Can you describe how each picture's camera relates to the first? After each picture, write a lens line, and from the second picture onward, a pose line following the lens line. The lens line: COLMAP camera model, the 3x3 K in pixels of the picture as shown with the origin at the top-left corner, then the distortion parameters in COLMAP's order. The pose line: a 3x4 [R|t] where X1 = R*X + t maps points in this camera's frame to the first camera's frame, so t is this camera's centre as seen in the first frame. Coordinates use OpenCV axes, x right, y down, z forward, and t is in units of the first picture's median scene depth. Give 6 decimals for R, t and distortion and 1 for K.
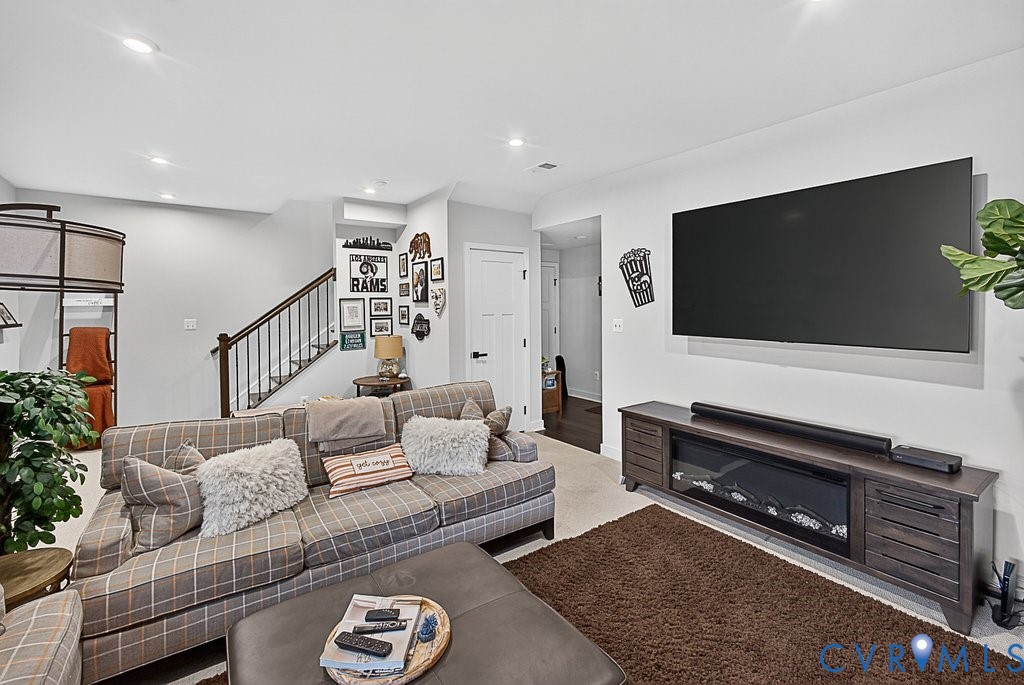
lens RADIAL K [[454.4, 0, 513.7], [0, 454.4, 312.9], [0, 0, 1]] dist [-0.001384, -0.000106]
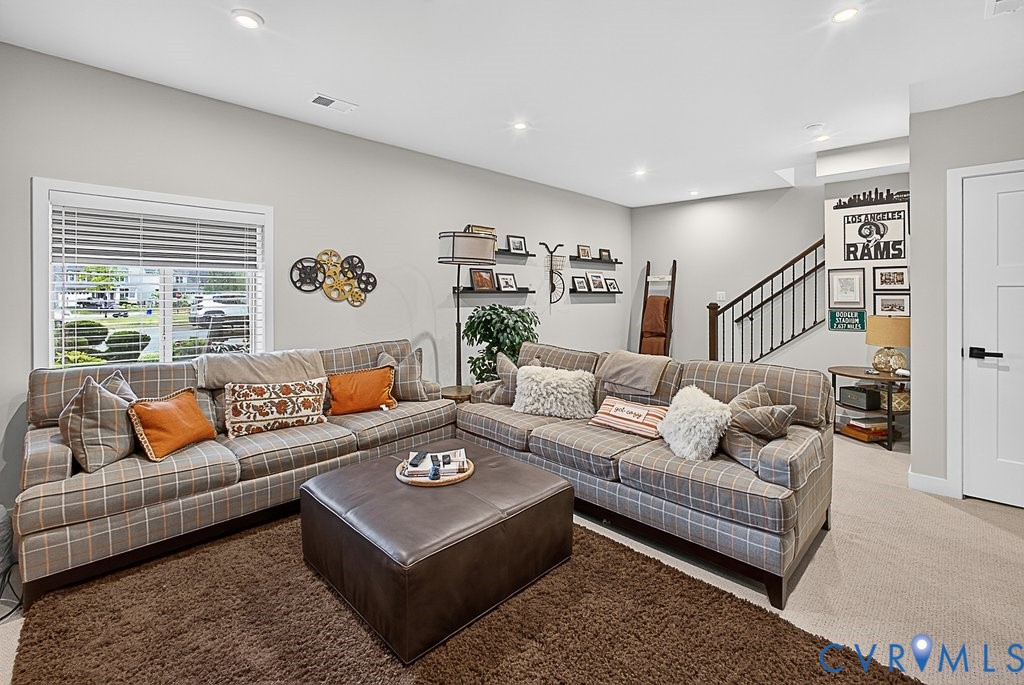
lens RADIAL K [[457.5, 0, 512.3], [0, 457.5, 288.4], [0, 0, 1]] dist [-0.001688, 0.000271]
pose [[0.175343, 0.000147, -0.984507, 0.357446], [-0.022973, 0.999728, -0.003942, 0.021464], [0.984239, 0.023309, 0.175299, 0.257113]]
